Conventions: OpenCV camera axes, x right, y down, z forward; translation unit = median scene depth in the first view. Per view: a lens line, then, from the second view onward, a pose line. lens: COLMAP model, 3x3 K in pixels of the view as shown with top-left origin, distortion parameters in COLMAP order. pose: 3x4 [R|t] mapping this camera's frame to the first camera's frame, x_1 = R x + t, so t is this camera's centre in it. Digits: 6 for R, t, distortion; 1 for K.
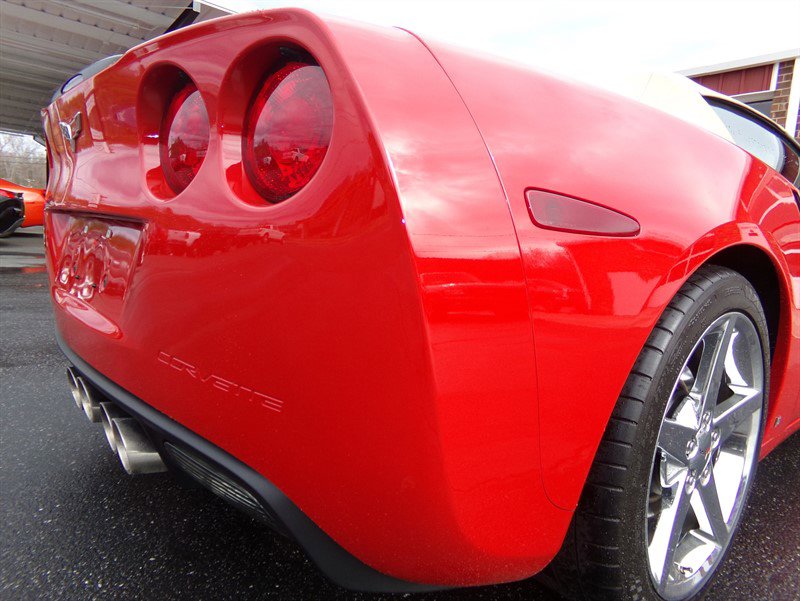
lens RADIAL K [[541.6, 0, 400.9], [0, 541.6, 302.6], [0, 0, 1]] dist [-0.004386, 0.024262]
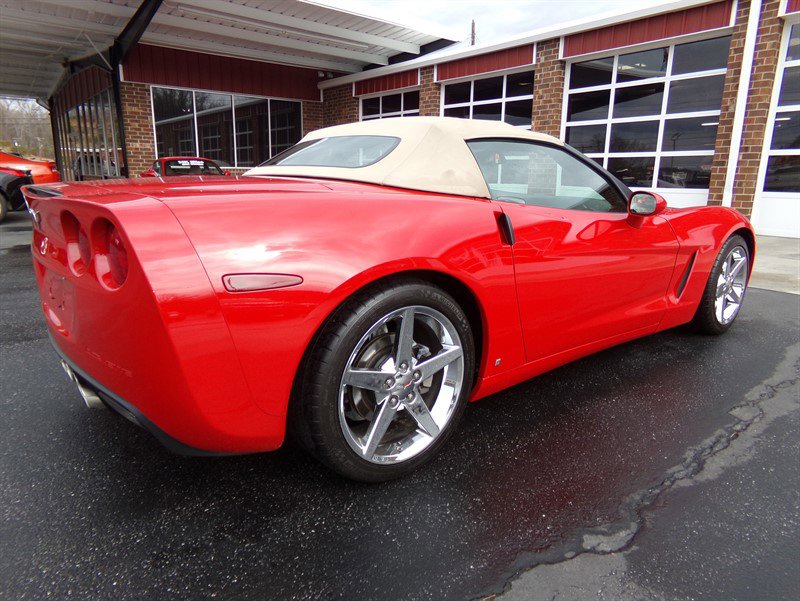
lens RADIAL K [[541.6, 0, 397.1], [0, 541.6, 299.1], [0, 0, 1]] dist [-0.004386, 0.024262]
pose [[0.997929, -0.048672, -0.042058, 0.109770], [0.052853, 0.993088, 0.104795, -0.032967], [0.036667, -0.106801, 0.993604, -0.128824]]
